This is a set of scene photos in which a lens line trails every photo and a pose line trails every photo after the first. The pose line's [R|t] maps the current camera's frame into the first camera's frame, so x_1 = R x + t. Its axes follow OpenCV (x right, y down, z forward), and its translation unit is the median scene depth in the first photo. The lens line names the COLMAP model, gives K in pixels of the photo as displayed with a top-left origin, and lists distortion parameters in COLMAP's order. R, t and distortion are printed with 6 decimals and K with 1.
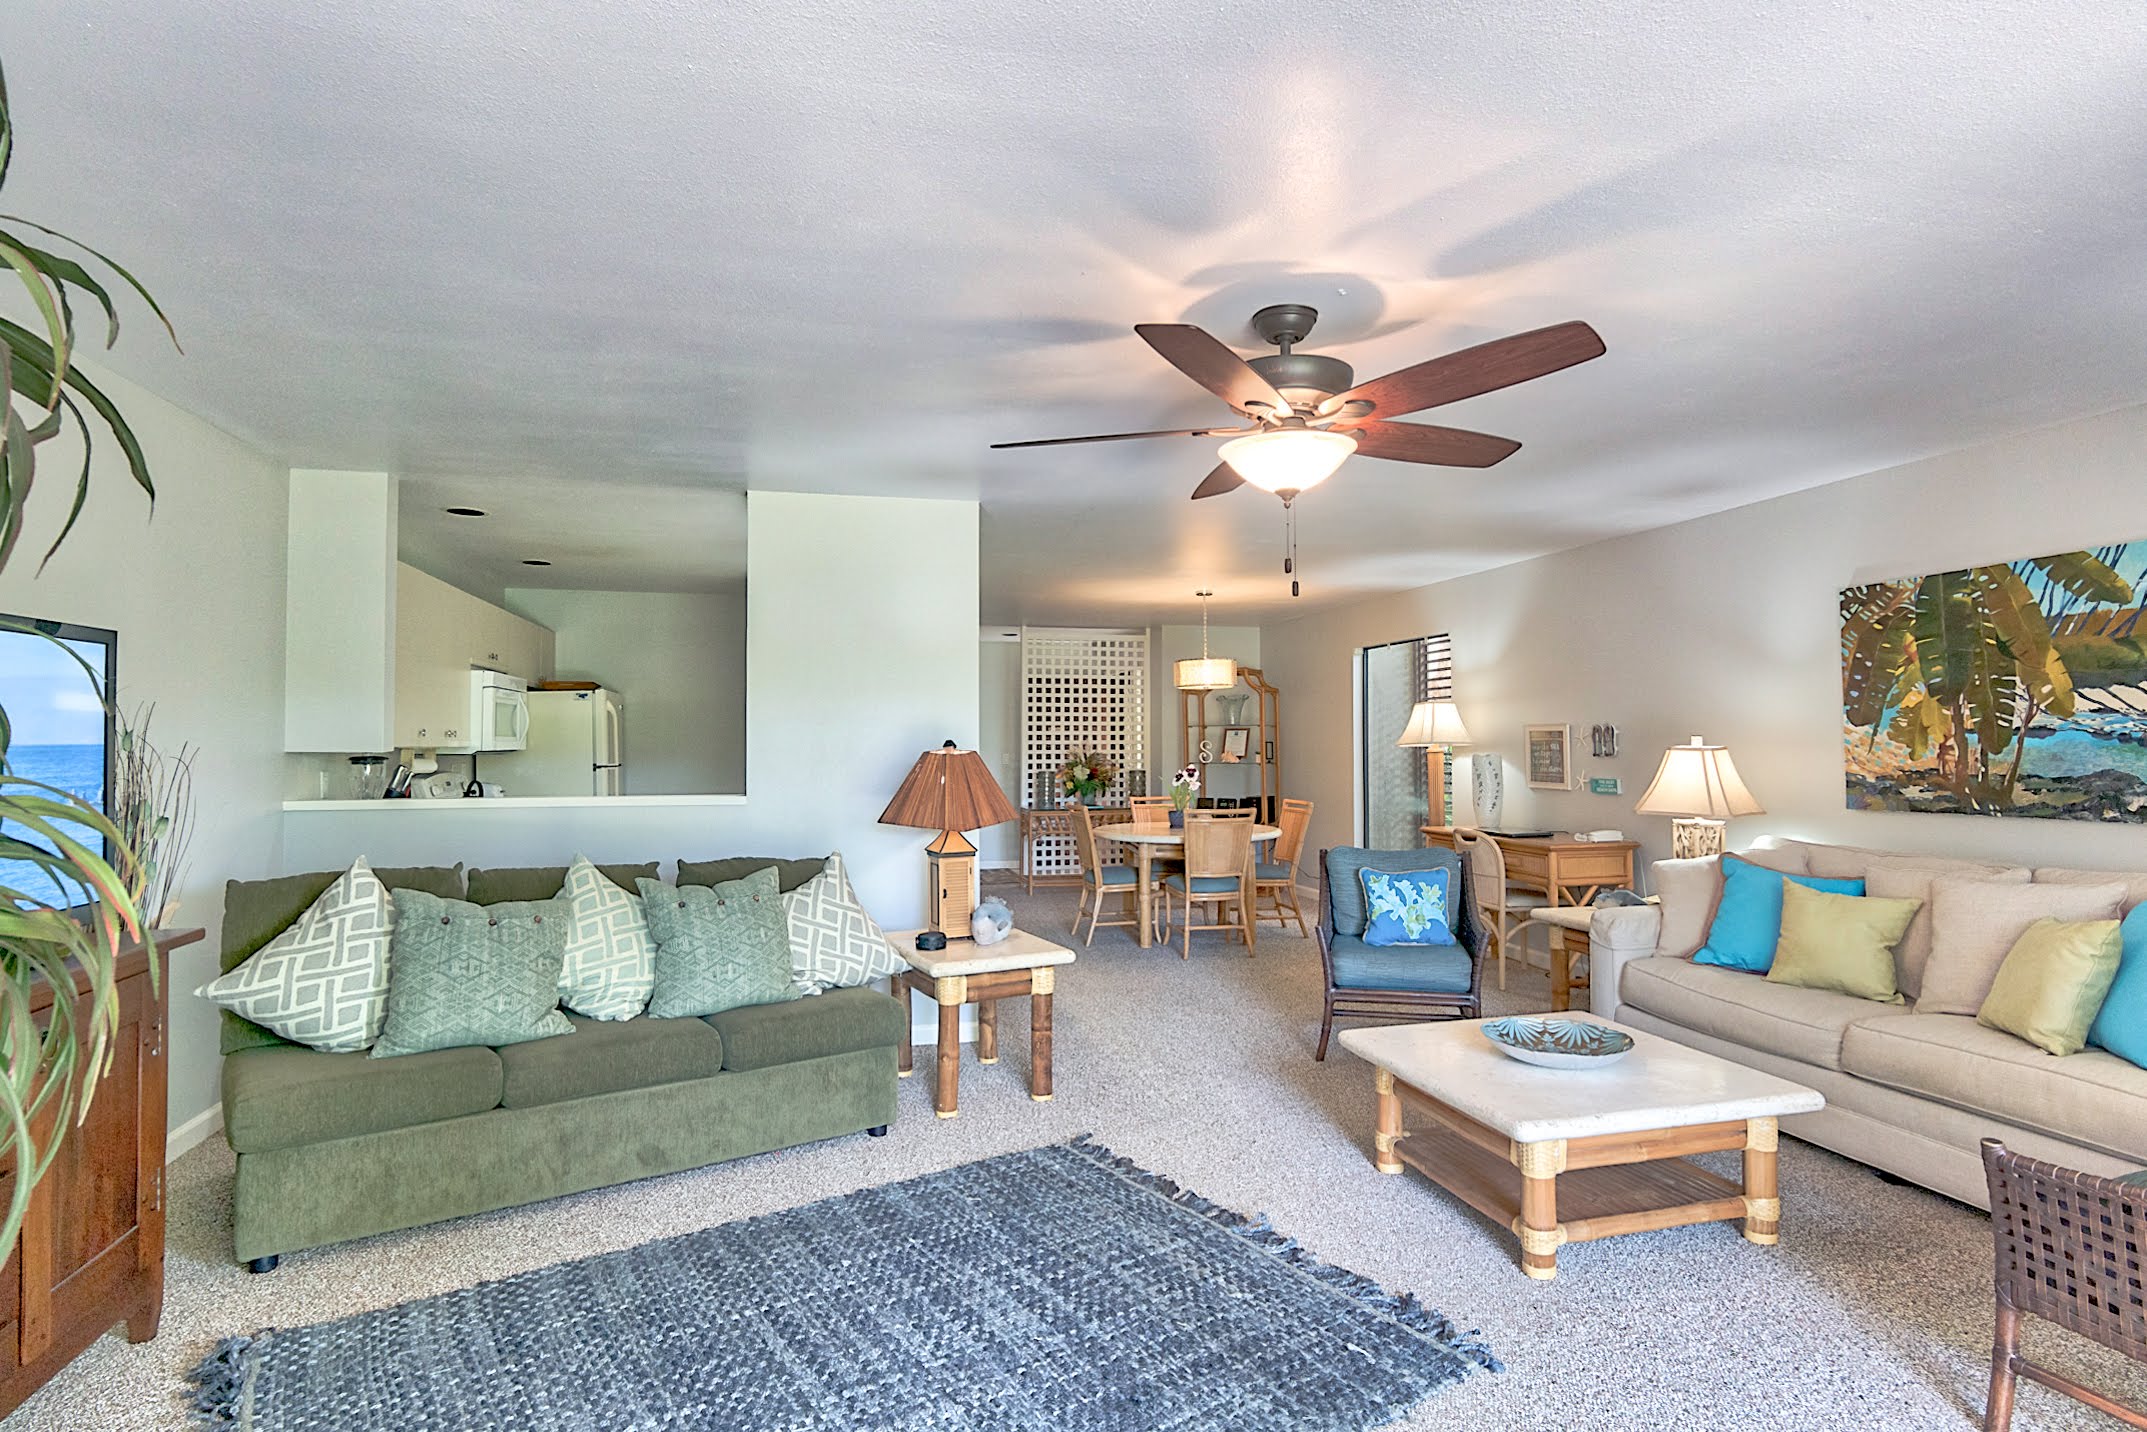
lens RADIAL K [[1109.1, 0, 1071.6], [0, 1109.1, 711.8], [0, 0, 1]] dist [-0.011348, 0.009155]
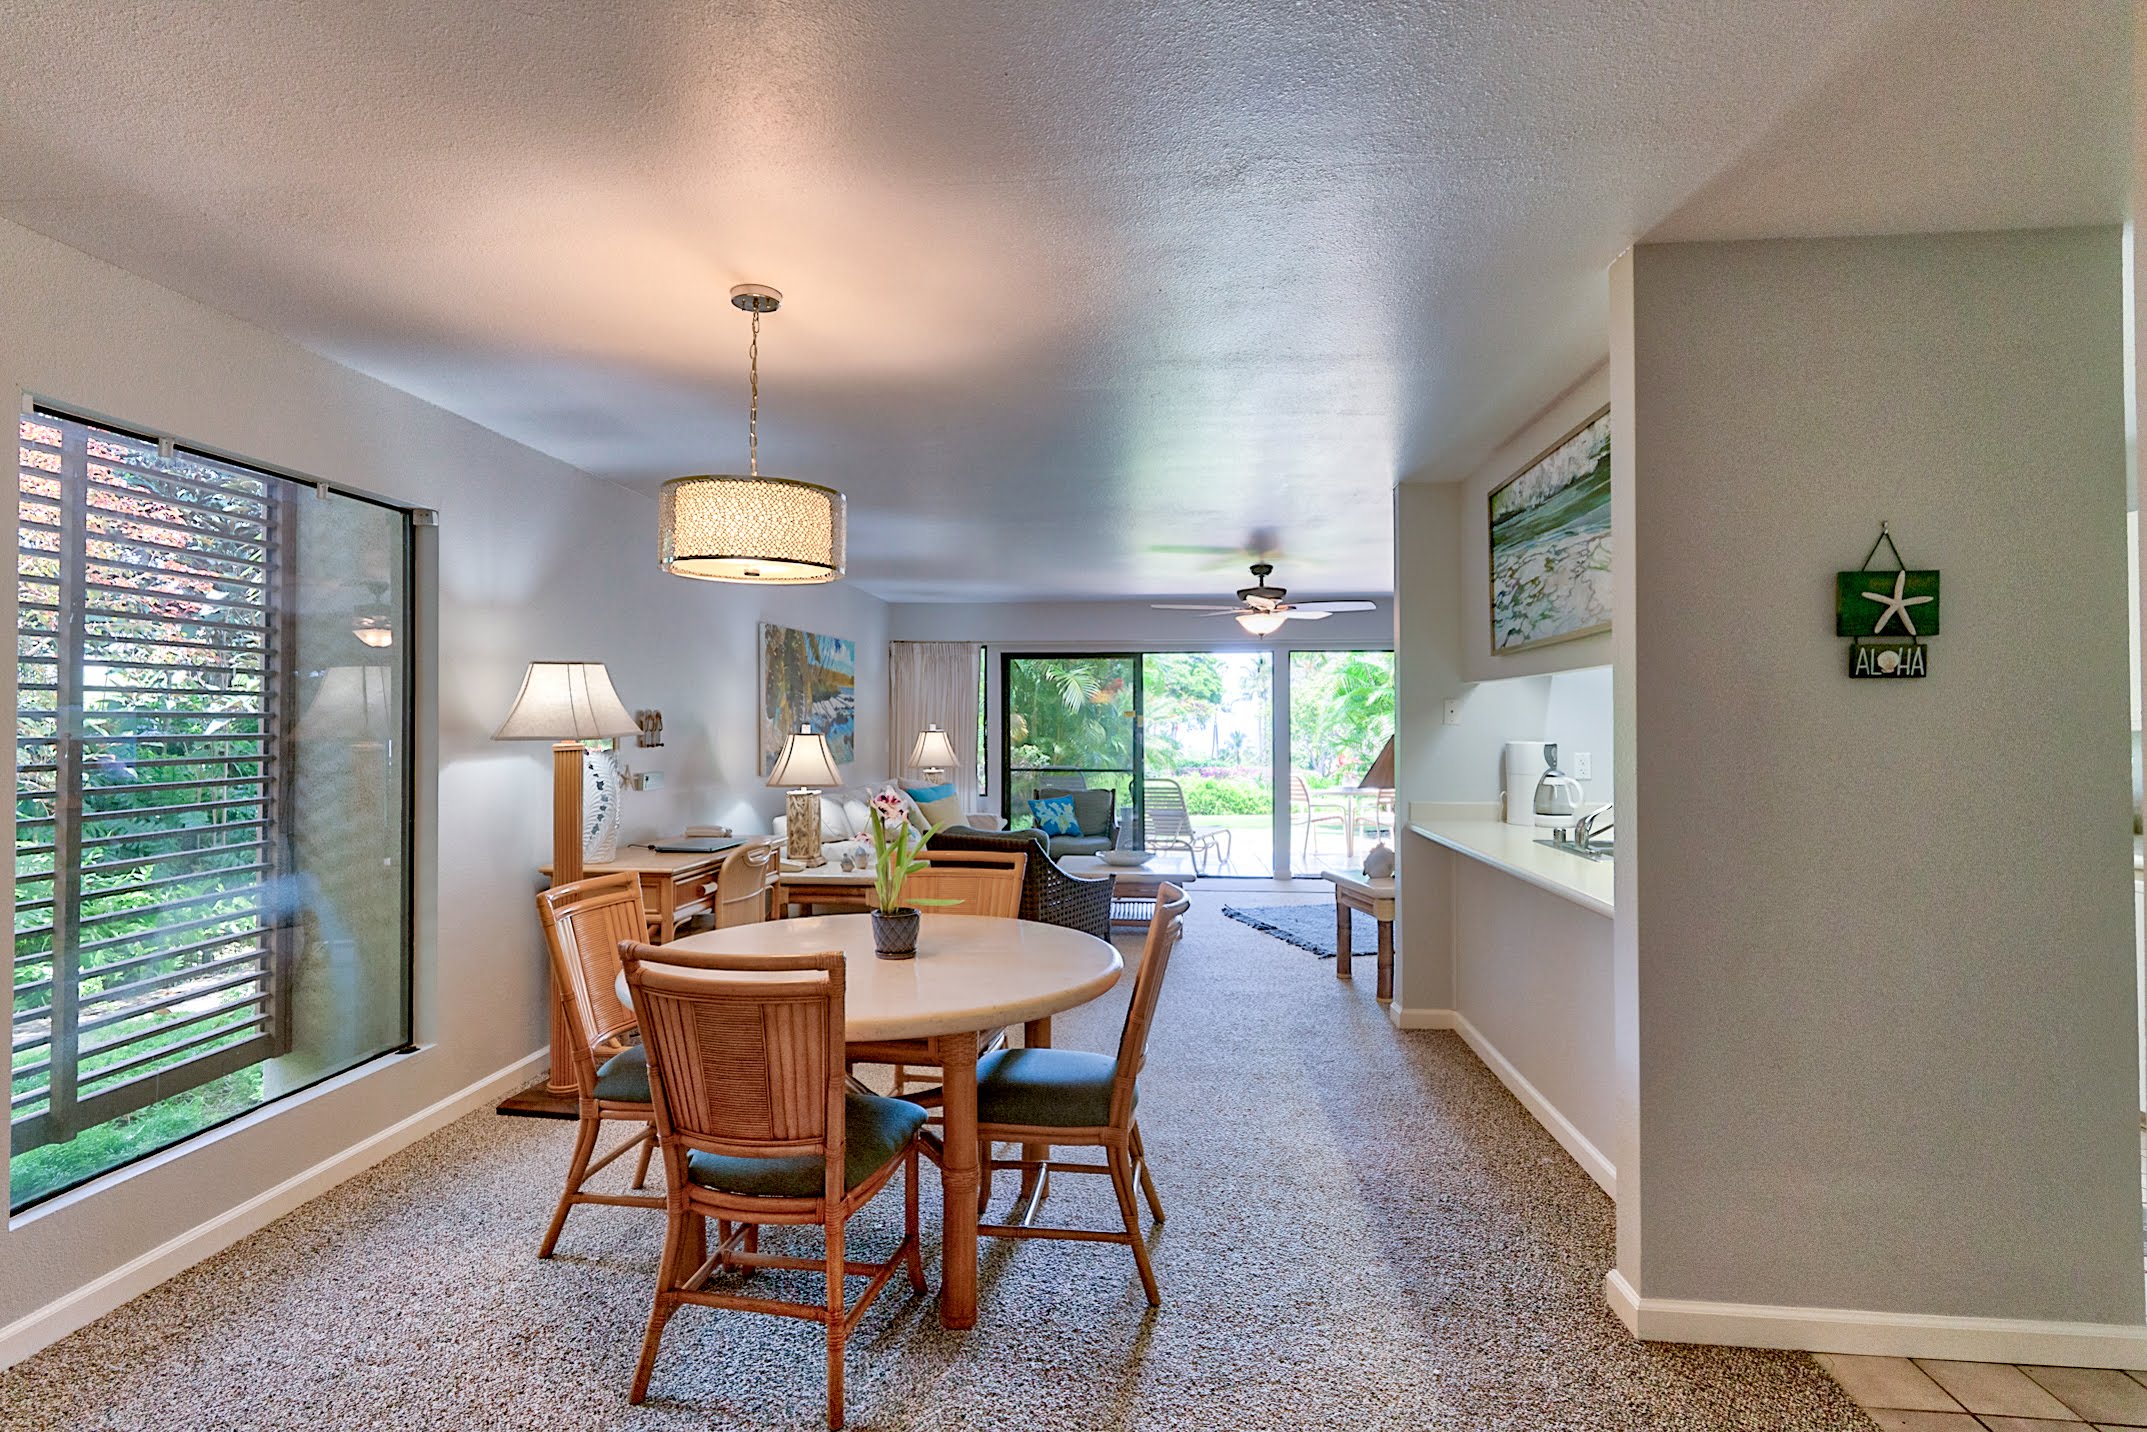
lens RADIAL K [[1083.0, 0, 1069.9], [0, 1083.0, 709.8], [0, 0, 1]] dist [-0.010783, 0.005887]
pose [[-0.944181, 0.010315, 0.329266, -0.155590], [-0.003431, 0.999148, -0.041139, 0.063379], [-0.329409, -0.039972, -0.943341, 2.405718]]
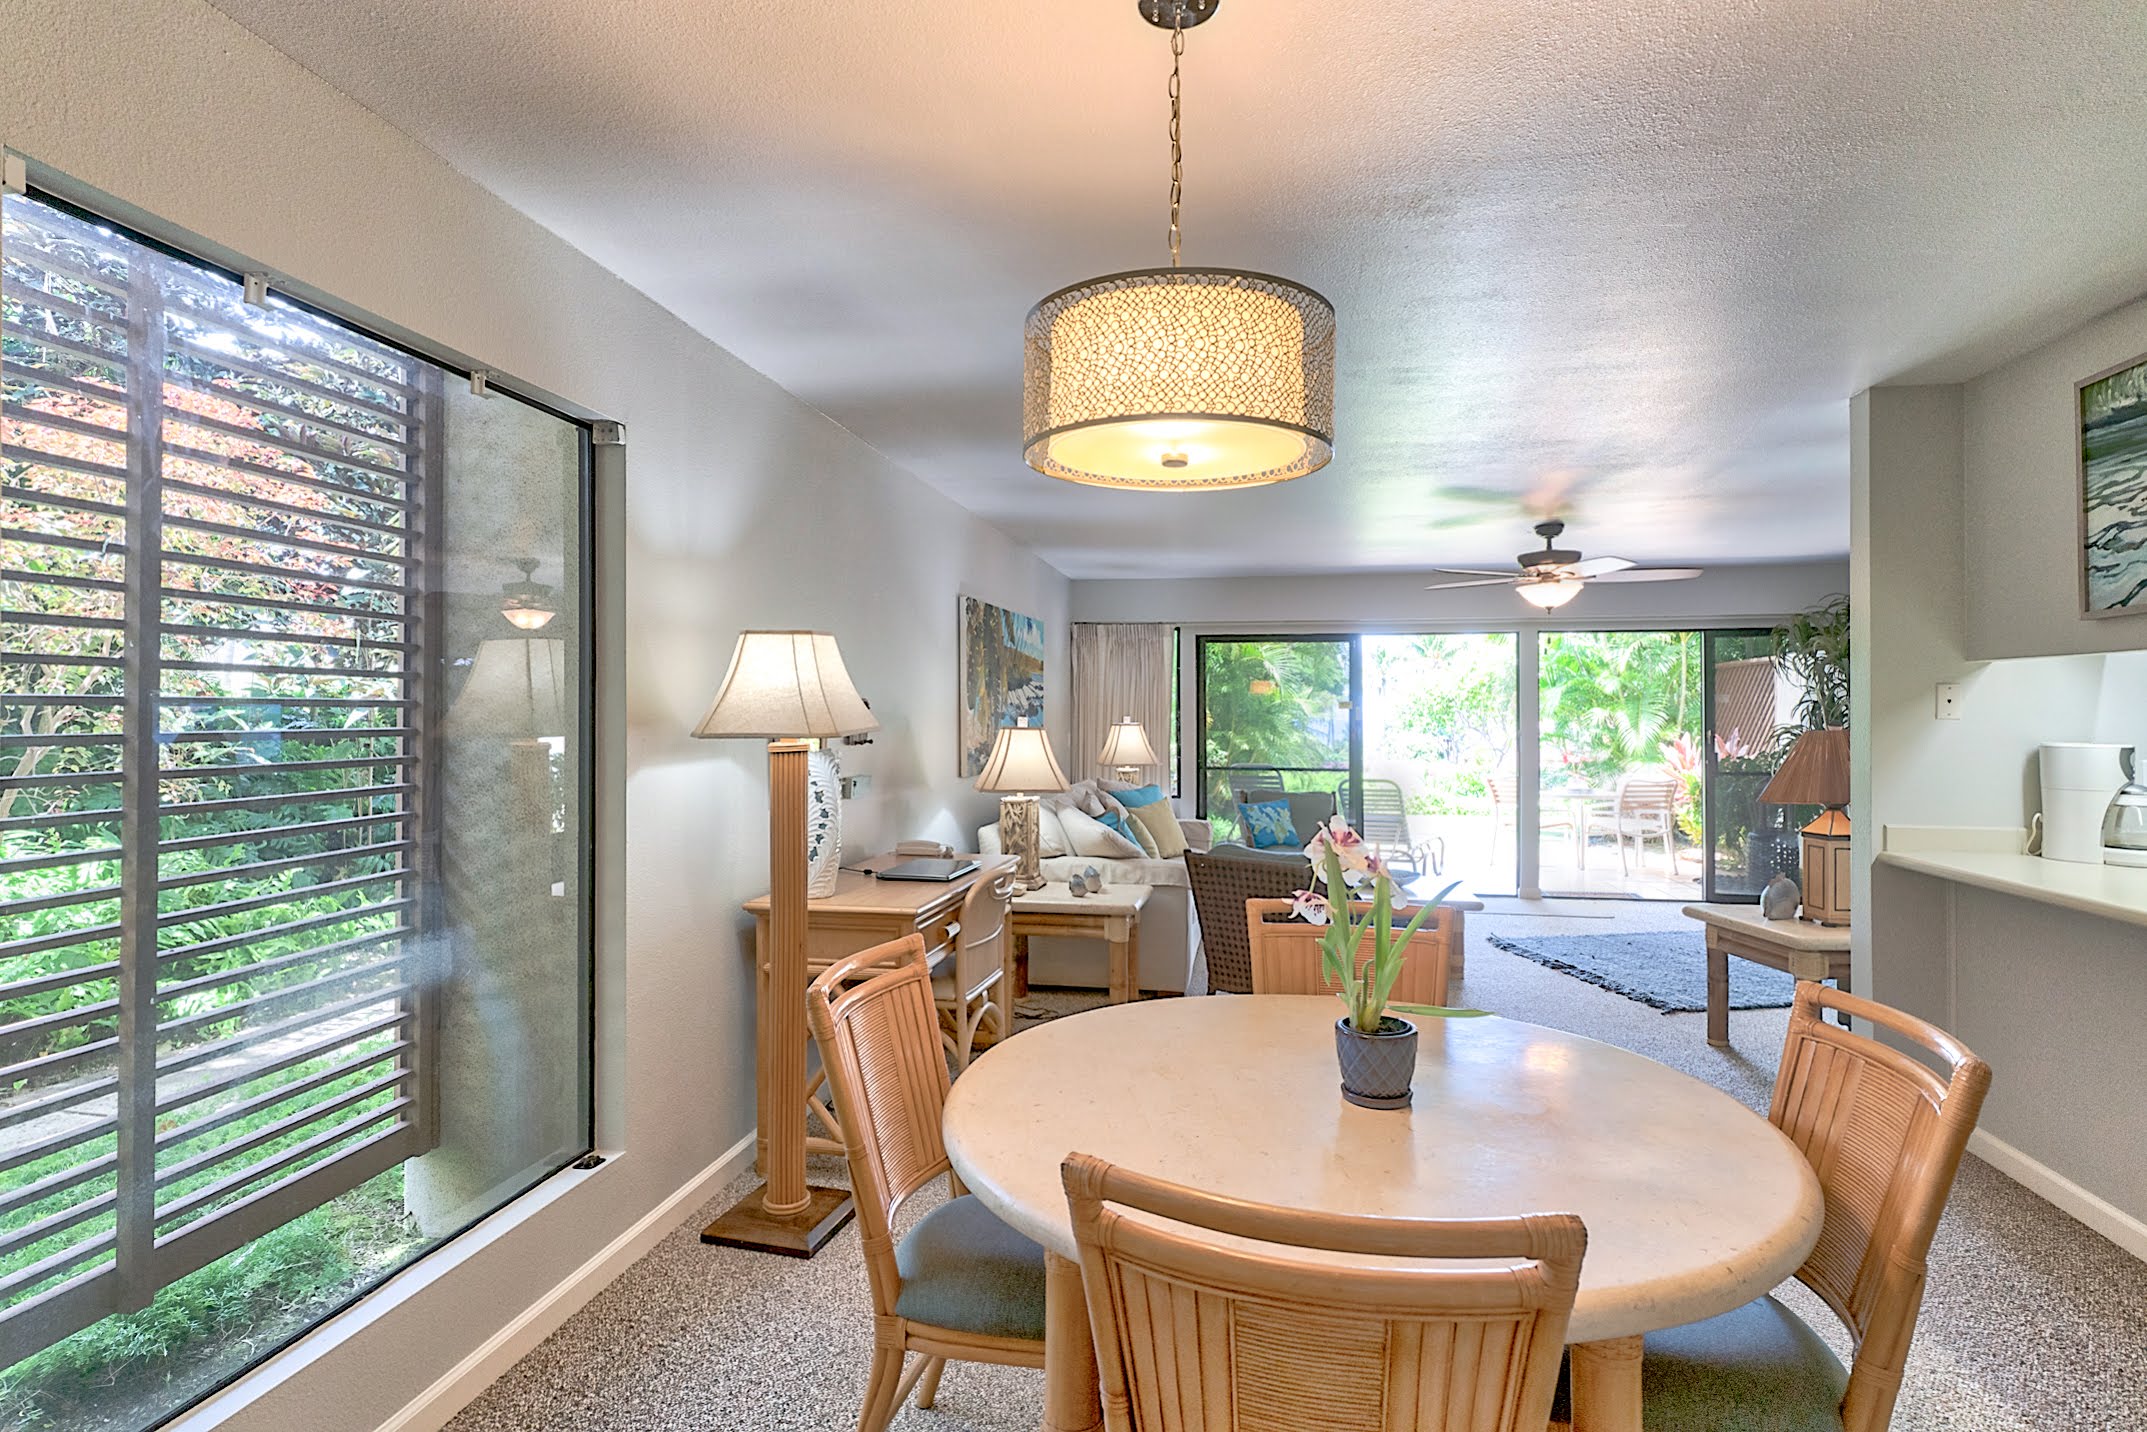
lens RADIAL K [[1088.2, 0, 1071.2], [0, 1088.2, 711.1], [0, 0, 1]] dist [-0.013545, 0.010470]
pose [[-0.908367, 0.005601, 0.418137, 0.101868], [-0.008369, 0.999467, -0.031569, 0.056251], [-0.418090, -0.032176, -0.907835, 2.226573]]
